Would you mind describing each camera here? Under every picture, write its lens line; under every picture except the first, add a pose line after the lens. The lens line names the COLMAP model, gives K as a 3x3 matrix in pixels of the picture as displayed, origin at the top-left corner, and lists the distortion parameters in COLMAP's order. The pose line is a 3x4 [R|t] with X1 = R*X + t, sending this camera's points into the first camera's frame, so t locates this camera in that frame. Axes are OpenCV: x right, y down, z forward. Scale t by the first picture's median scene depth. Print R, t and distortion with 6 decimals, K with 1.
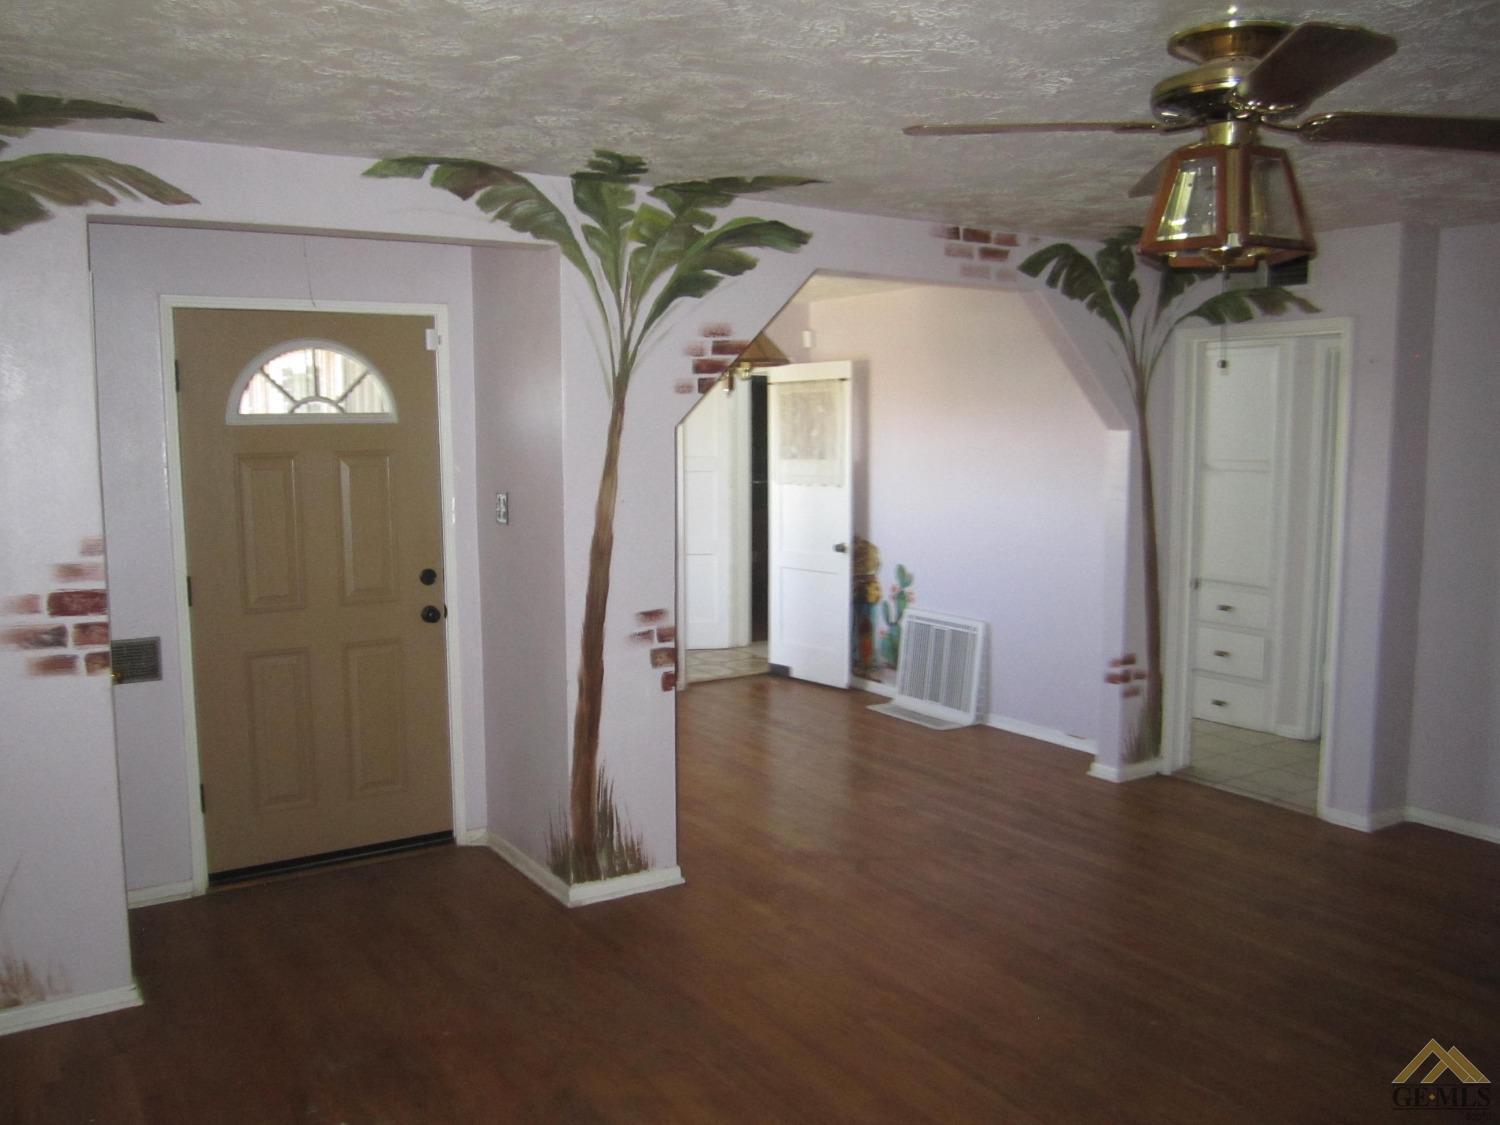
lens RADIAL K [[1230.2, 0, 740.5], [0, 1230.2, 562.4], [0, 0, 1]] dist [-0.073421, 0.028905]
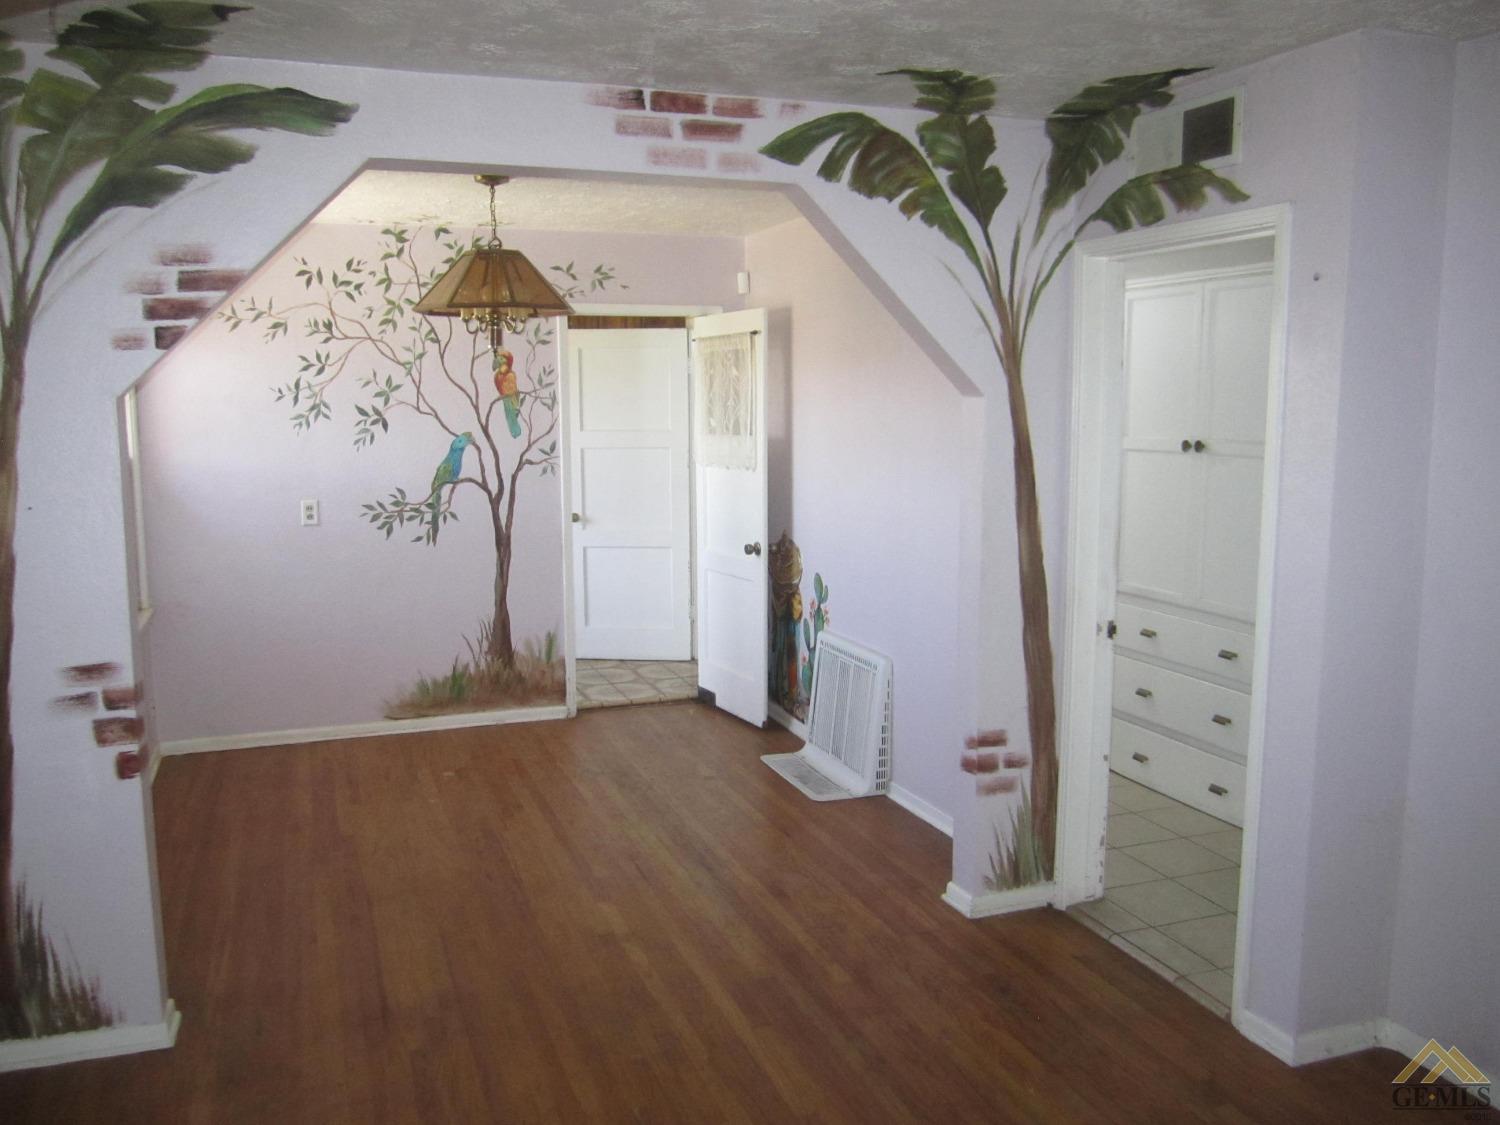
lens RADIAL K [[1230.2, 0, 744.6], [0, 1230.2, 561.9], [0, 0, 1]] dist [-0.073421, 0.028905]
pose [[0.976352, 0.025752, -0.214648, 0.424636], [-0.020052, 0.999387, 0.028690, -0.044986], [0.215255, -0.023707, 0.976270, 0.408039]]
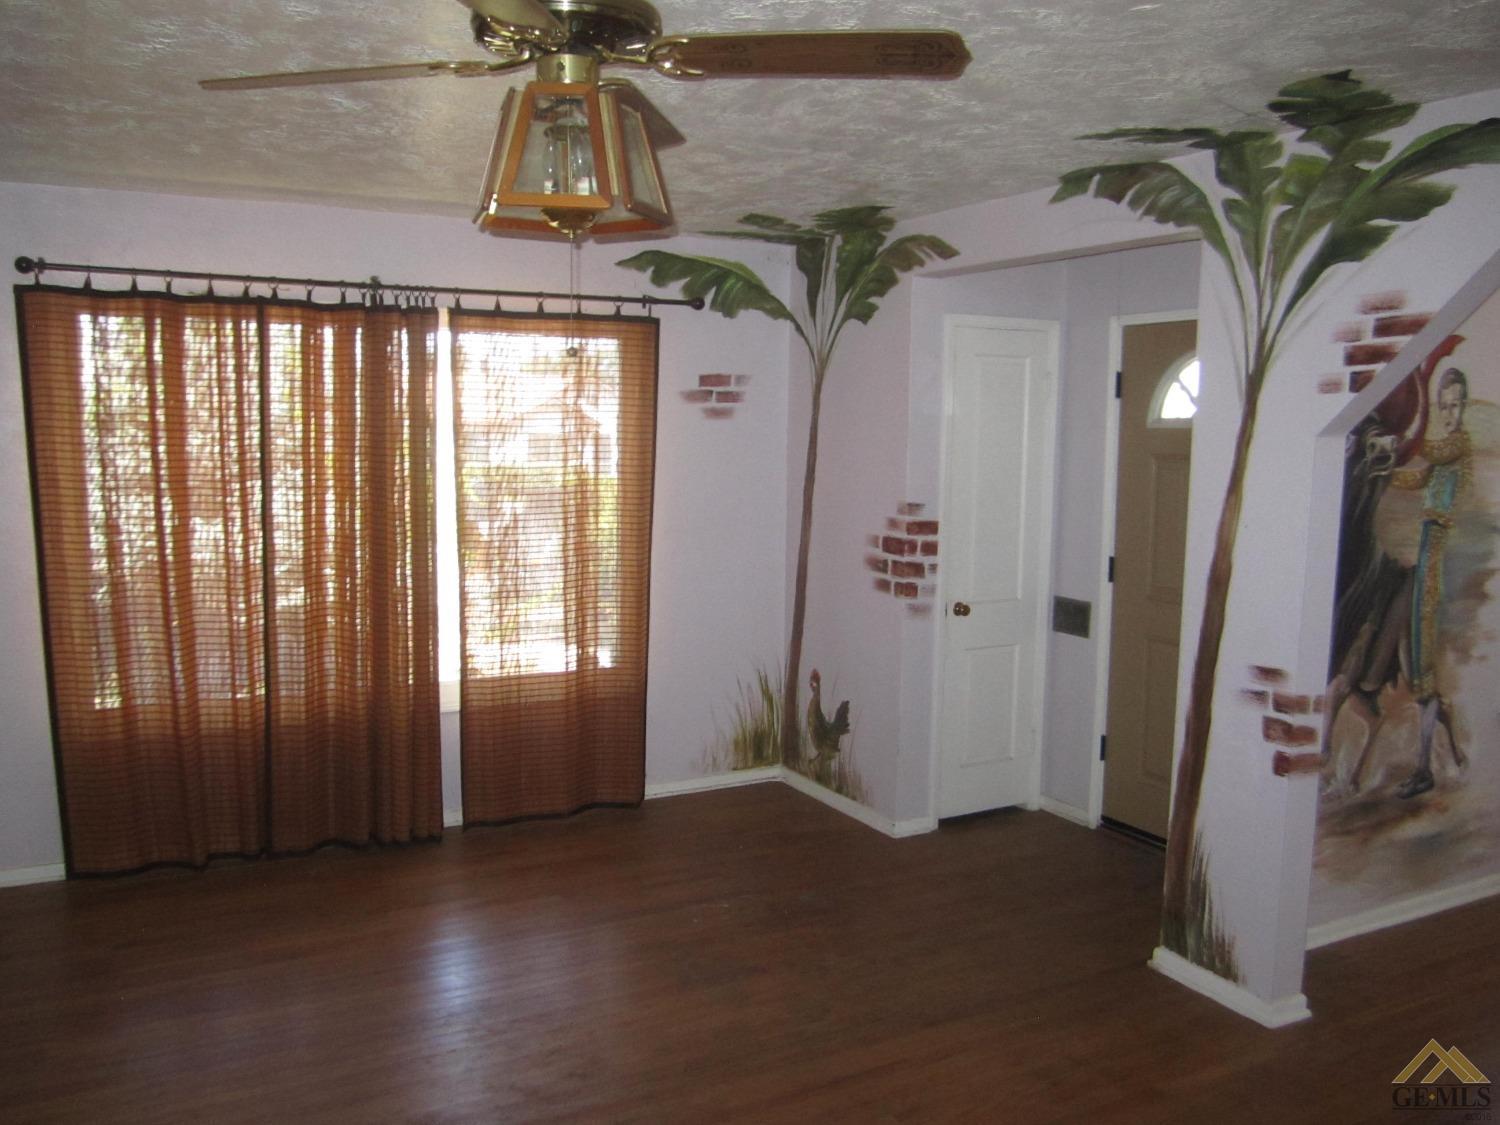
lens RADIAL K [[1230.2, 0, 740.9], [0, 1230.2, 563.0], [0, 0, 1]] dist [-0.073421, 0.028905]
pose [[-0.073377, 0.115844, -0.990553, 0.706555], [-0.123858, 0.984483, 0.124309, -0.080975], [0.989583, 0.131810, -0.057890, 0.685953]]
